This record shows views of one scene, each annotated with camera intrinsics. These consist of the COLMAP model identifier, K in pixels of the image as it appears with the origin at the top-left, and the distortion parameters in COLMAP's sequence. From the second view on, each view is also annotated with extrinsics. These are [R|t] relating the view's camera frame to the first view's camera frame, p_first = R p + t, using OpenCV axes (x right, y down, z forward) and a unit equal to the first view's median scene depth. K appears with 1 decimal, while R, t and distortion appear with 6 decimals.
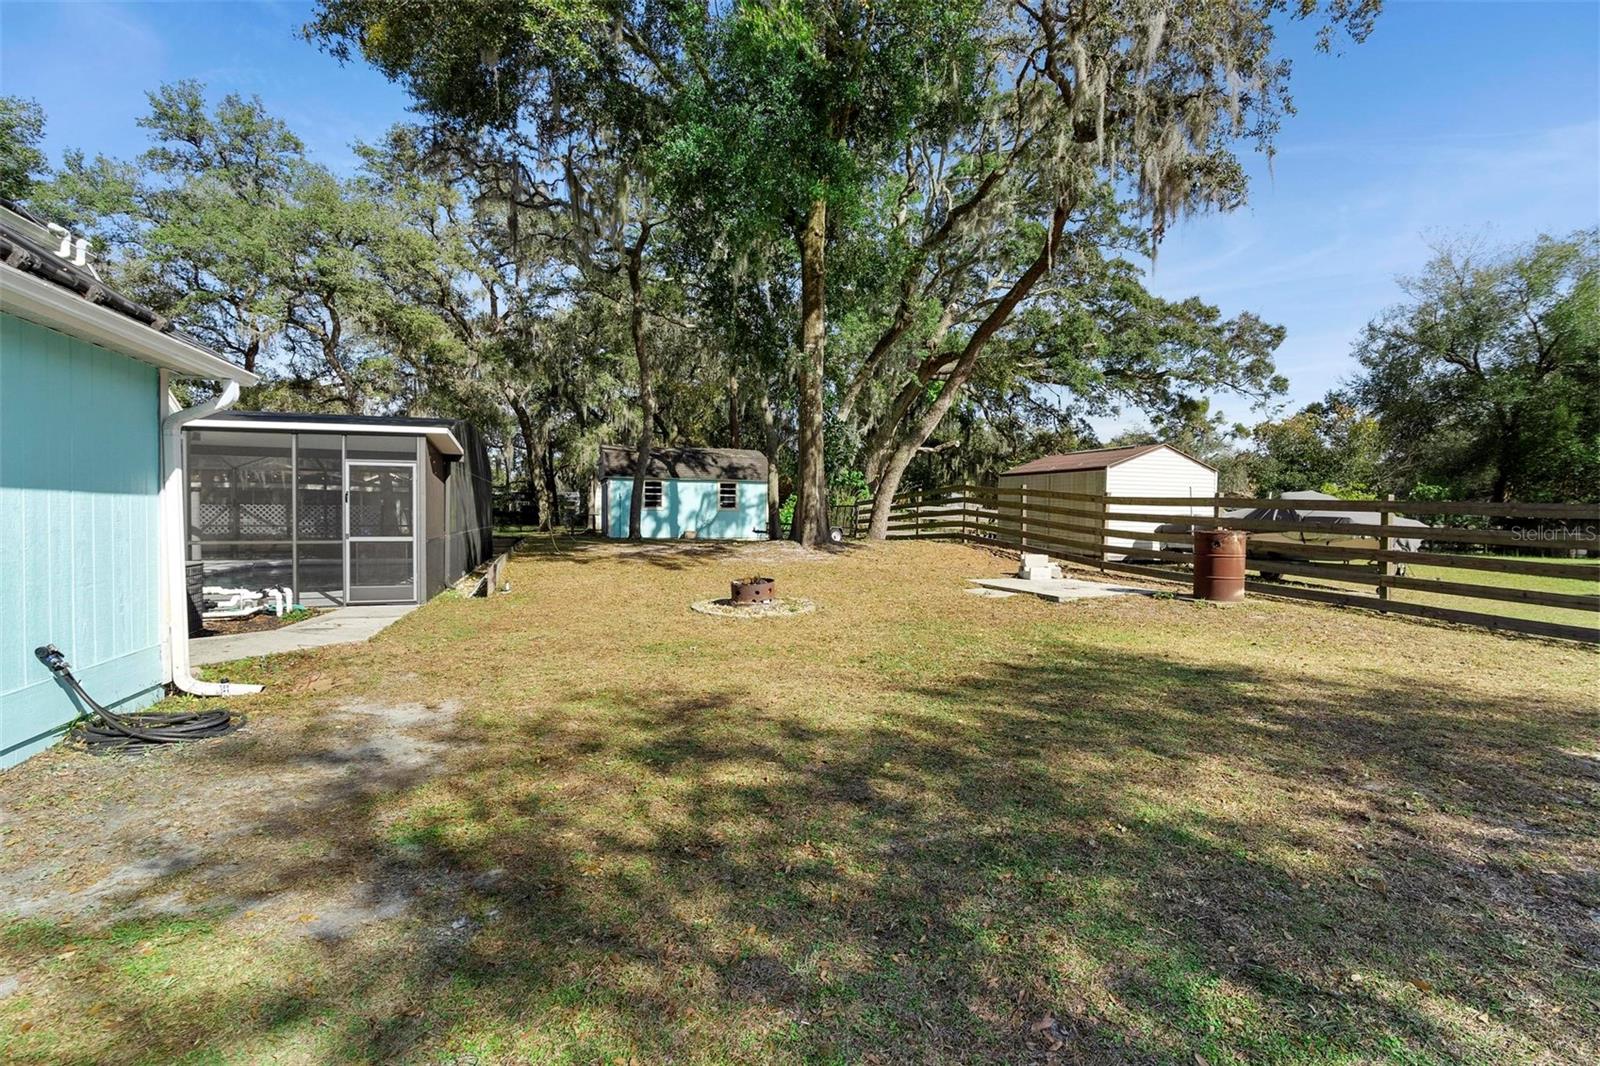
lens RADIAL K [[725.5, 0, 796.8], [0, 725.5, 527.8], [0, 0, 1]] dist [0.000389, 0.000887]
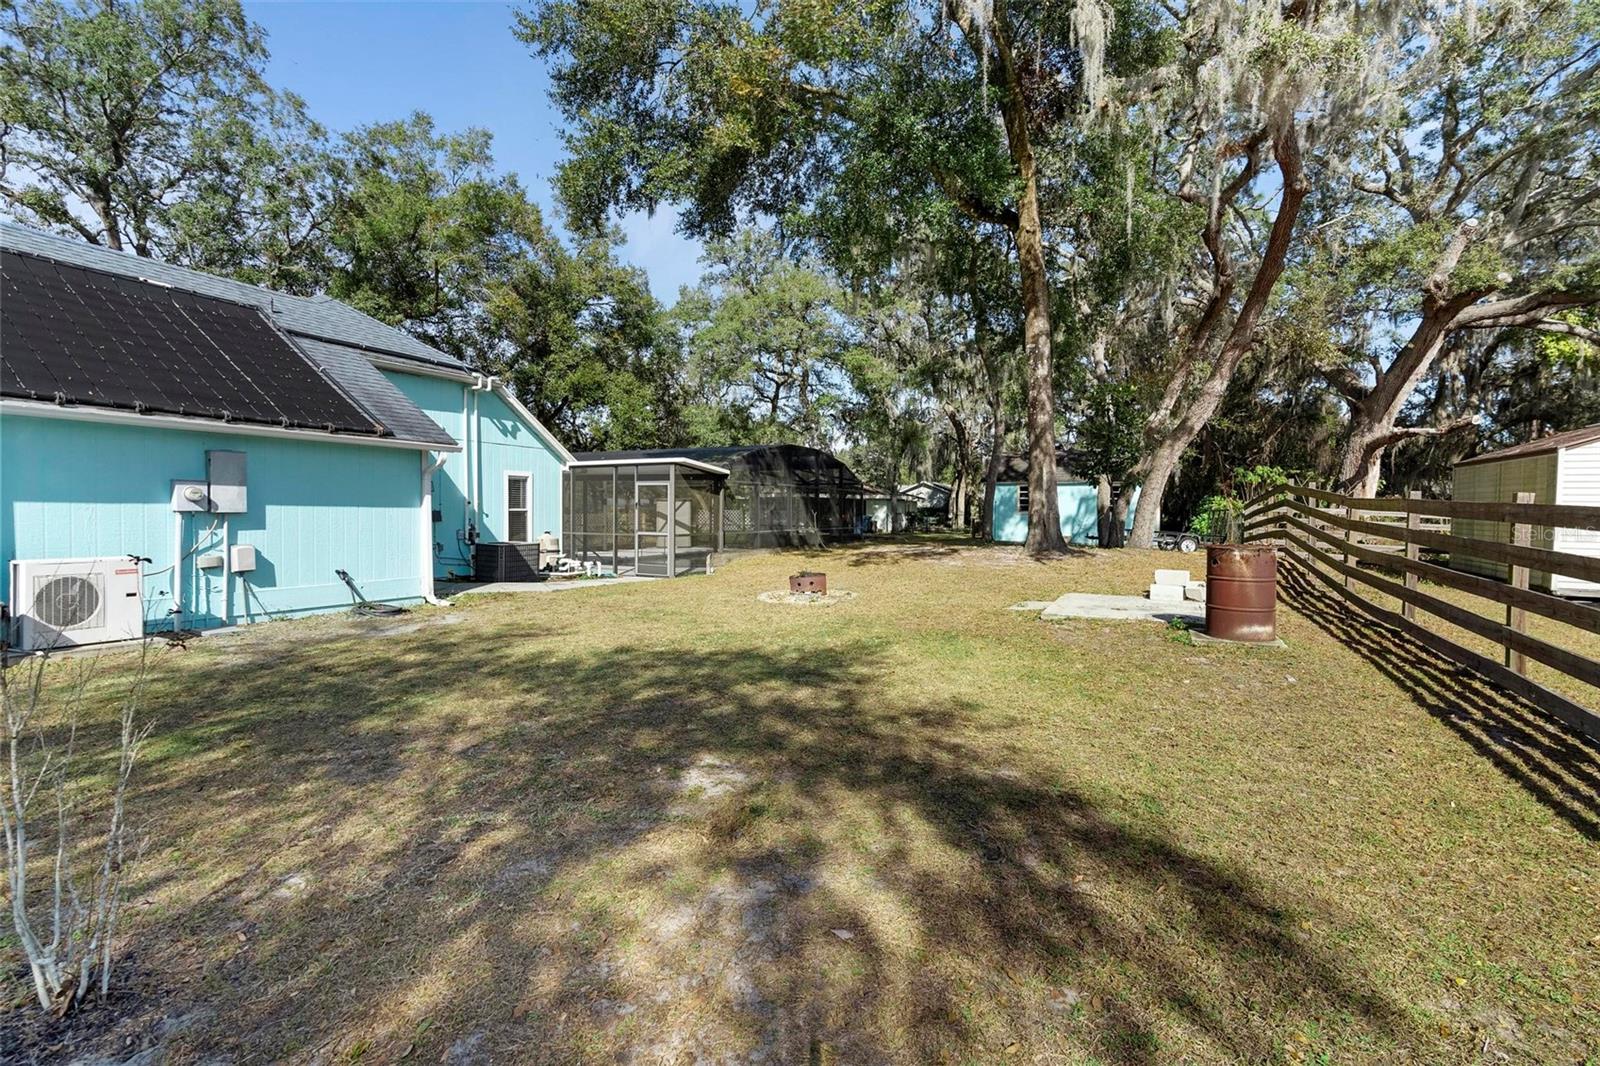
lens RADIAL K [[725.5, 0, 782.4], [0, 725.5, 520.2], [0, 0, 1]] dist [0.000389, 0.000887]
pose [[0.707889, 0.008231, -0.706276, 0.413939], [-0.019411, 0.999781, -0.007804, -0.003624], [0.706057, 0.019234, 0.707893, 0.075665]]
